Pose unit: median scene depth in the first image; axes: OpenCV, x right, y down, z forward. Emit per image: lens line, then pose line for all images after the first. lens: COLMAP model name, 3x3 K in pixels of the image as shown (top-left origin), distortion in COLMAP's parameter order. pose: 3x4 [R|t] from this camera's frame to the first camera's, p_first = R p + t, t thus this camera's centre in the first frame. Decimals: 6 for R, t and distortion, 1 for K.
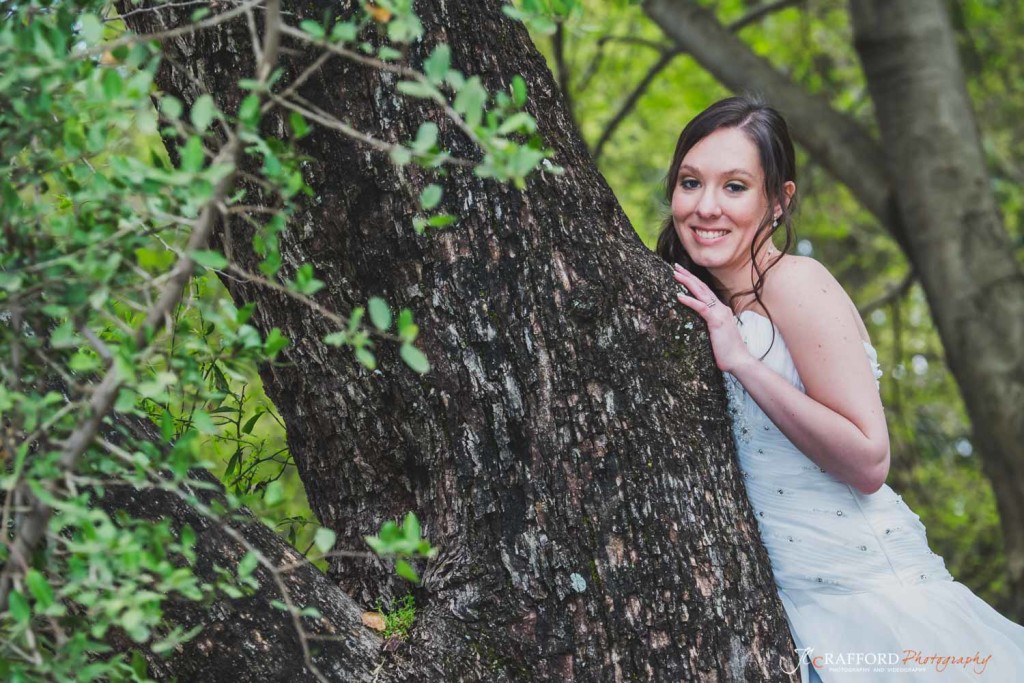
lens RADIAL K [[6195.3, 0, 511.9], [0, 6195.3, 341.5], [0, 0, 1]] dist [0.114288, 0.000000]
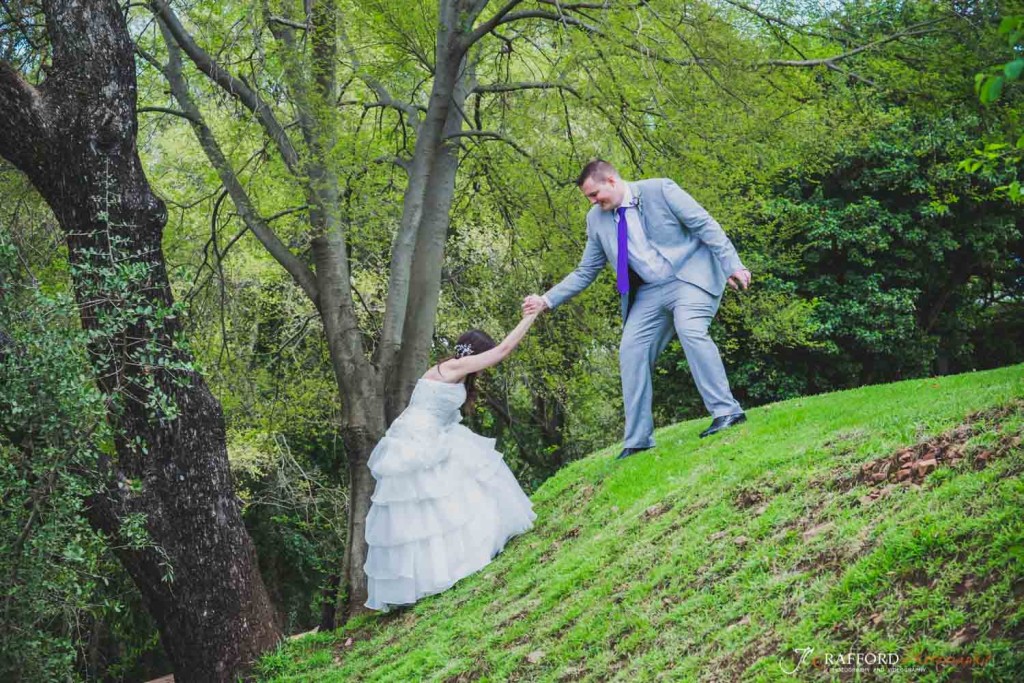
lens RADIAL K [[2709.5, 0, 512.3], [0, 2709.5, 341.6], [0, 0, 1]] dist [0.144935, 0.000000]
pose [[0.987244, 0.106243, 0.118583, 0.003976], [-0.110391, 0.993466, 0.028955, -0.121536], [-0.114732, -0.041677, 0.992522, -0.746506]]
